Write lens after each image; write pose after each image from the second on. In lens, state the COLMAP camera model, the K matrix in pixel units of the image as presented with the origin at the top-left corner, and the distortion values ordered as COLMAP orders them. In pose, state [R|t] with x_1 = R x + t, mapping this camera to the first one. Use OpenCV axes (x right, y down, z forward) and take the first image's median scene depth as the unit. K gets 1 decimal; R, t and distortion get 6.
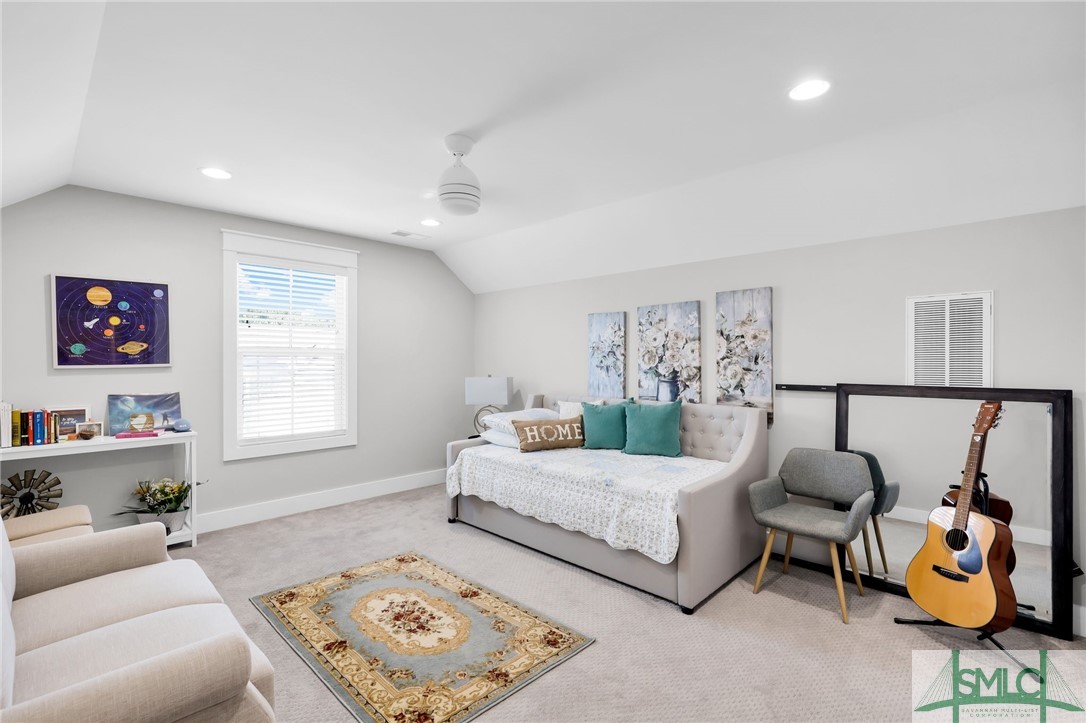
lens RADIAL K [[495.4, 0, 545.3], [0, 495.4, 363.1], [0, 0, 1]] dist [-0.011833, -0.003130]
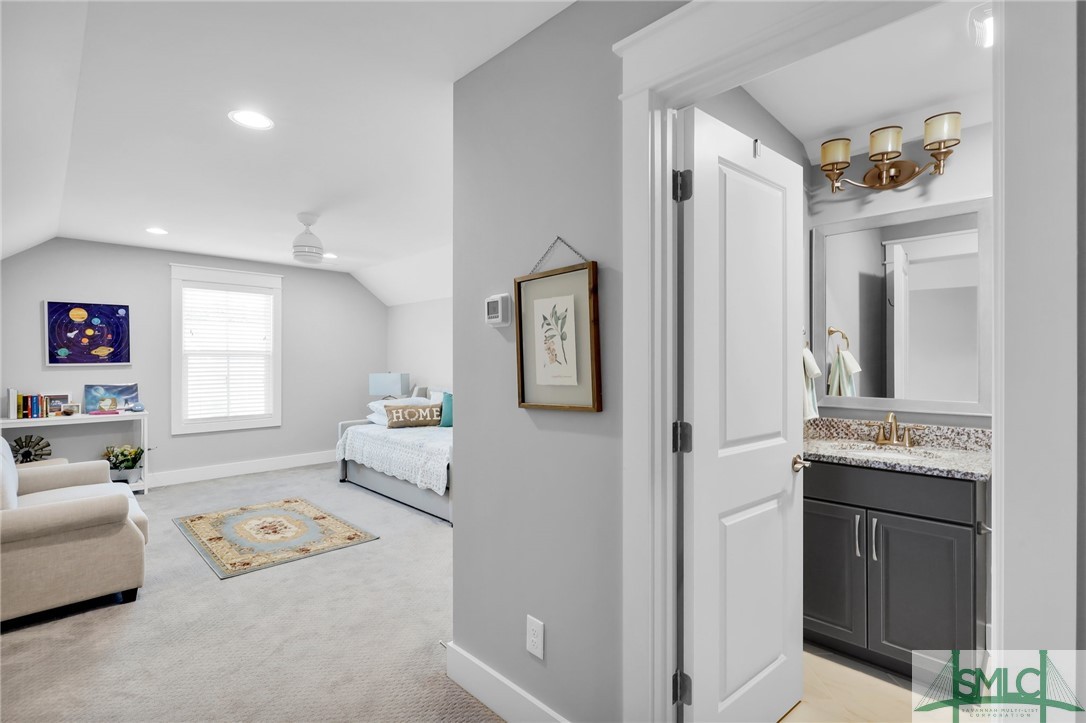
lens RADIAL K [[495.4, 0, 541.8], [0, 495.4, 361.1], [0, 0, 1]] dist [-0.011833, -0.003130]
pose [[0.999965, 0.000624, -0.008304, 0.431745], [-0.000638, 0.999998, -0.001672, -0.002053], [0.008303, 0.001677, 0.999964, -0.393712]]
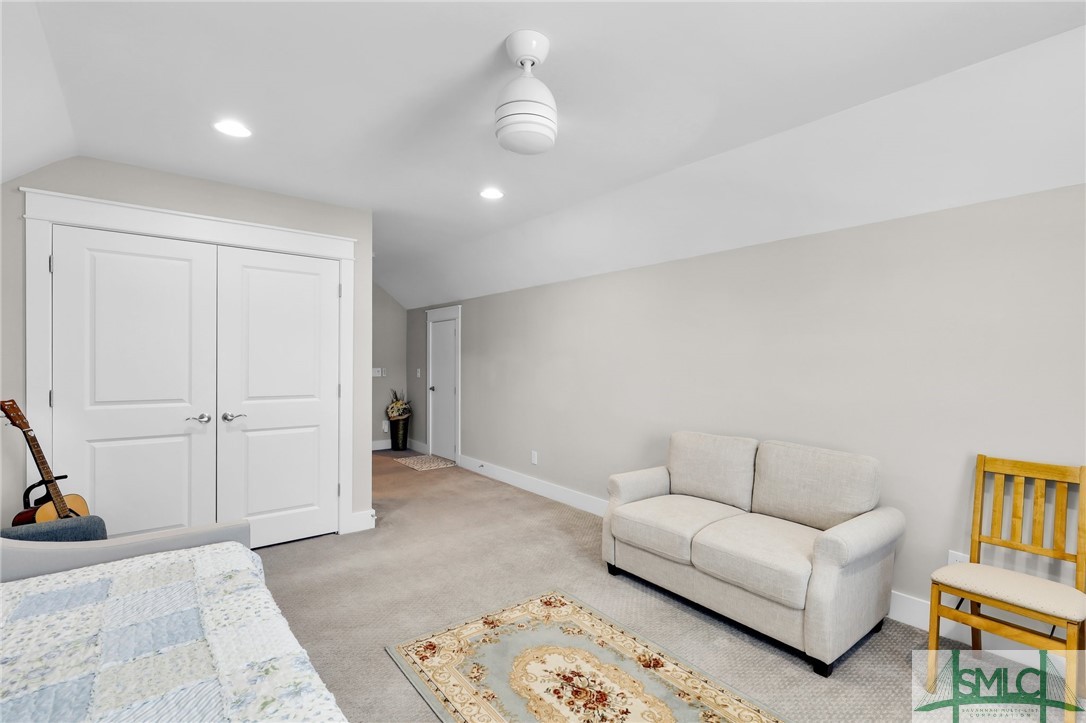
lens RADIAL K [[495.4, 0, 539.6], [0, 495.4, 363.7], [0, 0, 1]] dist [-0.011833, -0.003130]
pose [[-0.989781, -0.003050, 0.142562, -0.229463], [-0.003969, 0.999973, -0.006164, 0.001764], [-0.142539, -0.006666, -0.989767, 1.312080]]
